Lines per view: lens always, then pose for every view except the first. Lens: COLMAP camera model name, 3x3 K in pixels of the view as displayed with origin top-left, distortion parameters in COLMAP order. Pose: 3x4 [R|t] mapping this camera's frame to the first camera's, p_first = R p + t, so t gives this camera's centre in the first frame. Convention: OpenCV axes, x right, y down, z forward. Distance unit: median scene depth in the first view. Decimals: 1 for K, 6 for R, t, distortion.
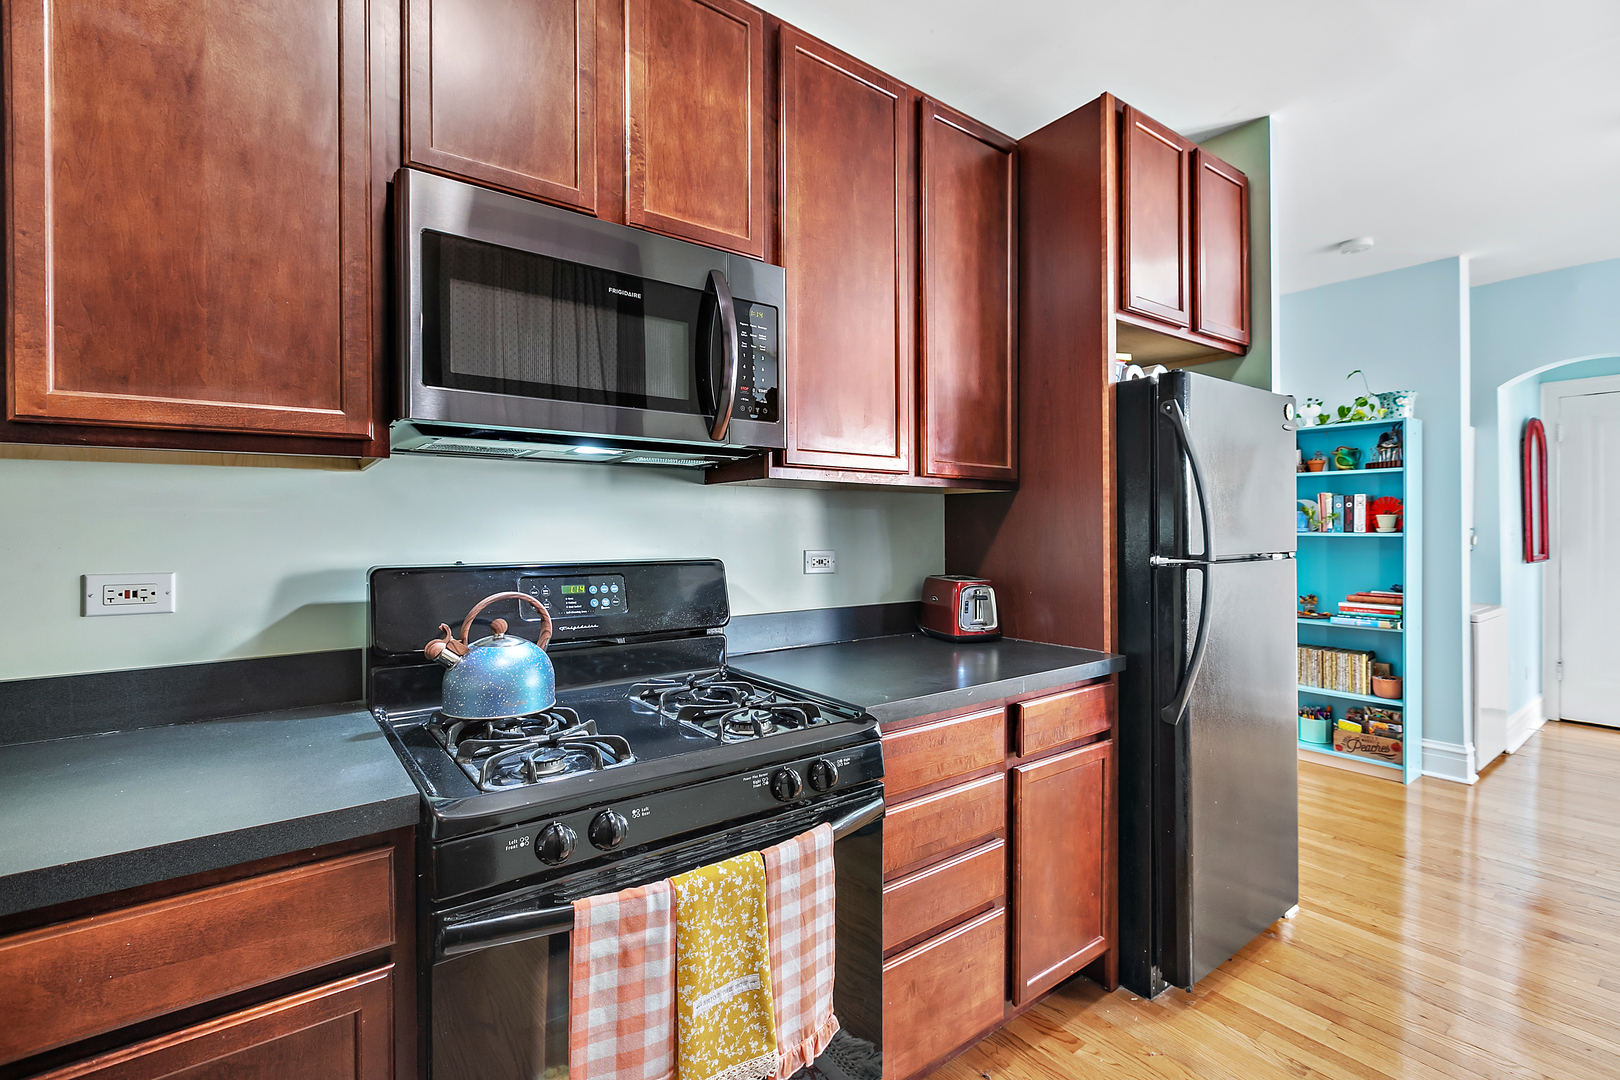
lens RADIAL K [[735.0, 0, 809.5], [0, 735.0, 529.9], [0, 0, 1]] dist [-0.000004, 0.000516]
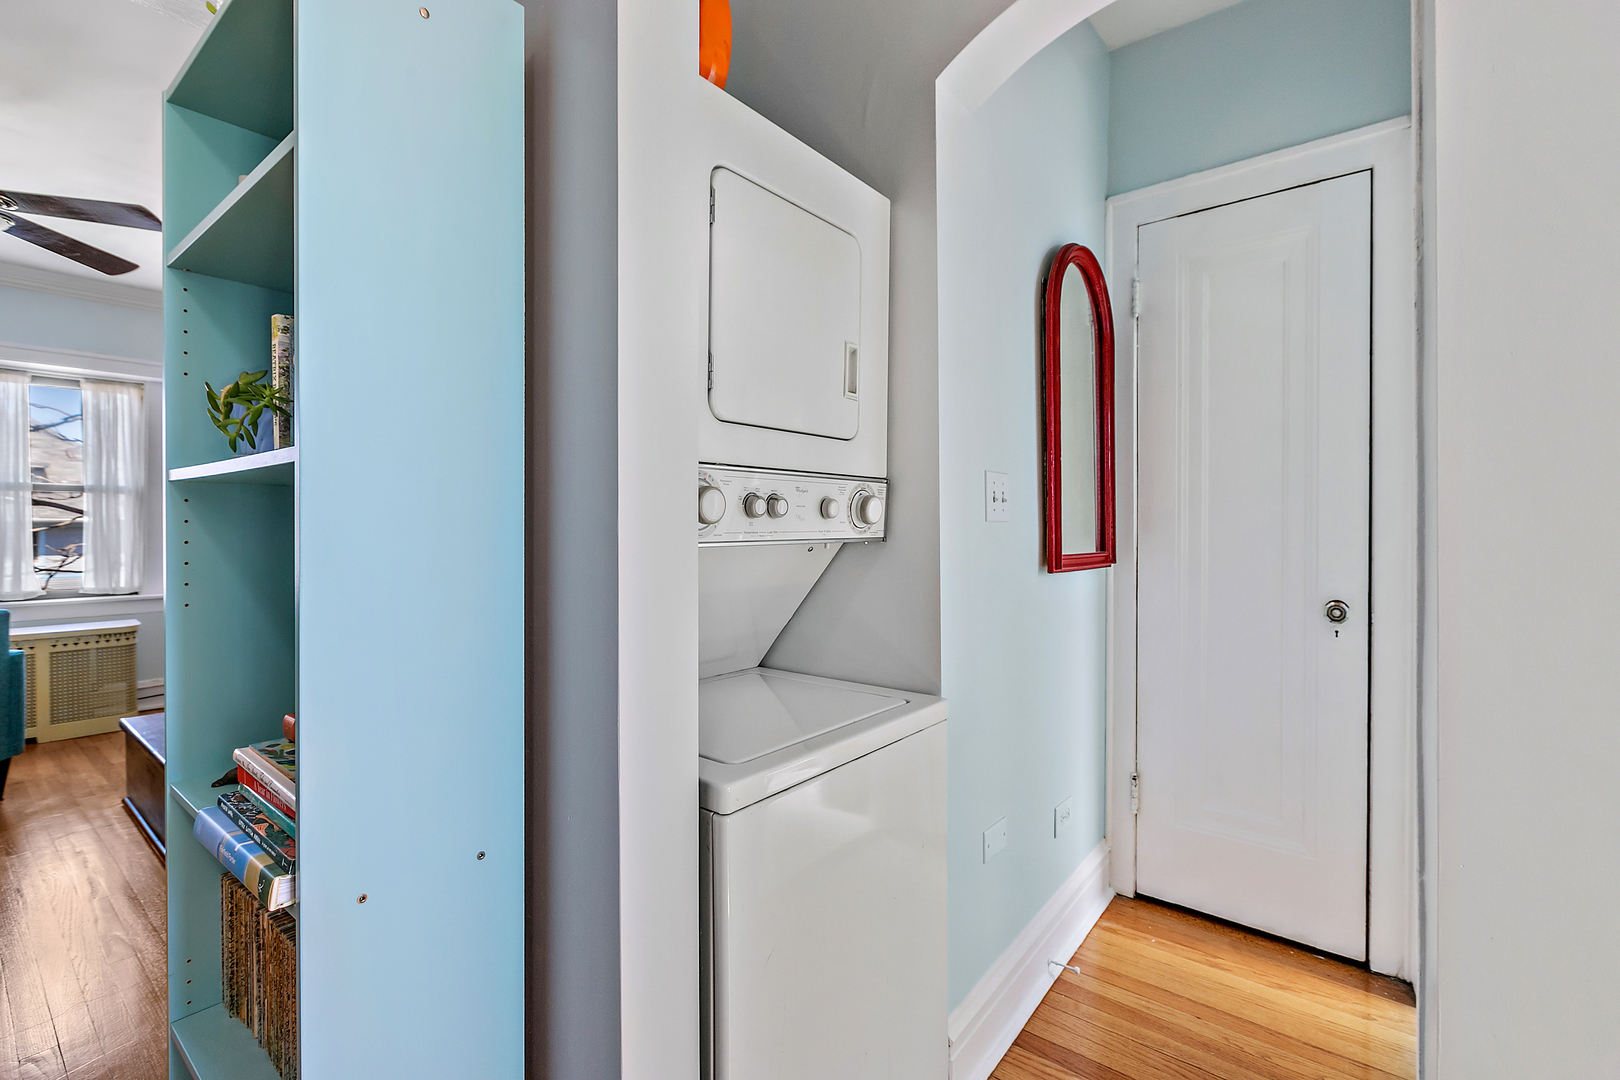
lens RADIAL K [[735.0, 0, 809.5], [0, 735.0, 529.9], [0, 0, 1]] dist [-0.000004, 0.000516]
pose [[0.964995, 0.001872, 0.262262, 0.712324], [-0.002207, 0.999997, 0.000983, 0.020015], [-0.262259, -0.001528, 0.964996, 0.613411]]
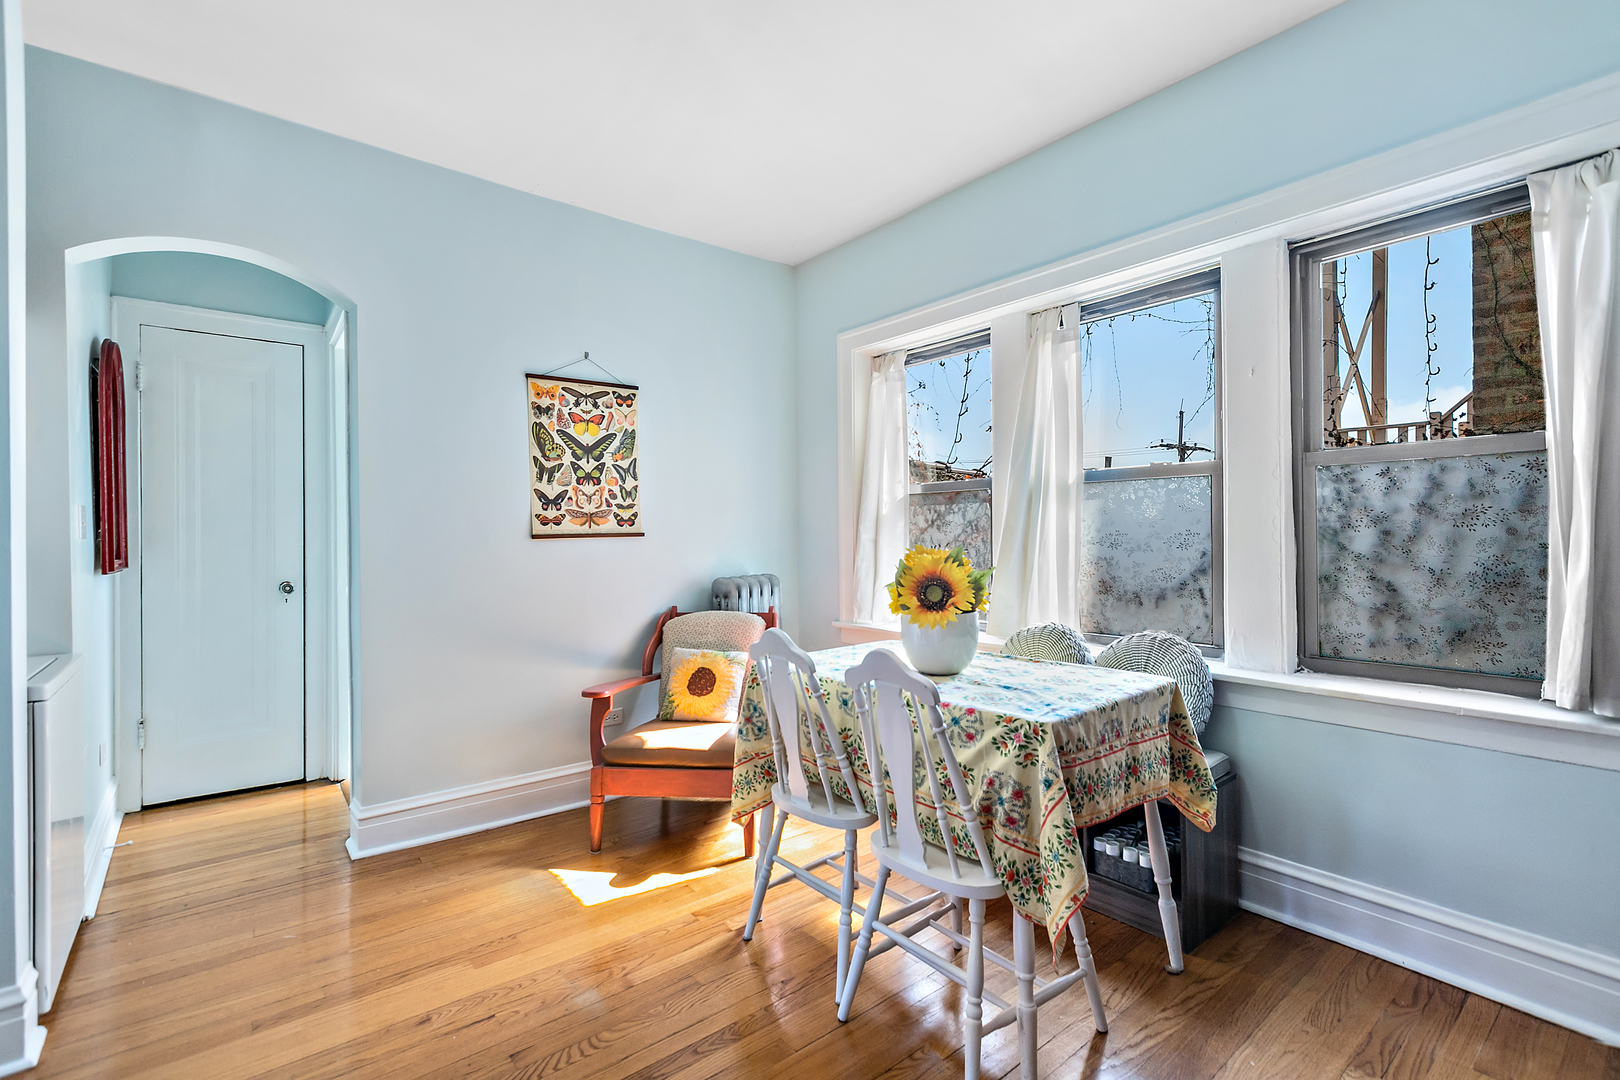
lens RADIAL K [[735.0, 0, 809.5], [0, 735.0, 529.9], [0, 0, 1]] dist [-0.000004, 0.000516]
pose [[-0.031289, 0.012260, 0.999435, 0.346800], [0.013845, 0.999834, -0.011832, 0.023793], [-0.999414, 0.013467, -0.031454, 0.430449]]
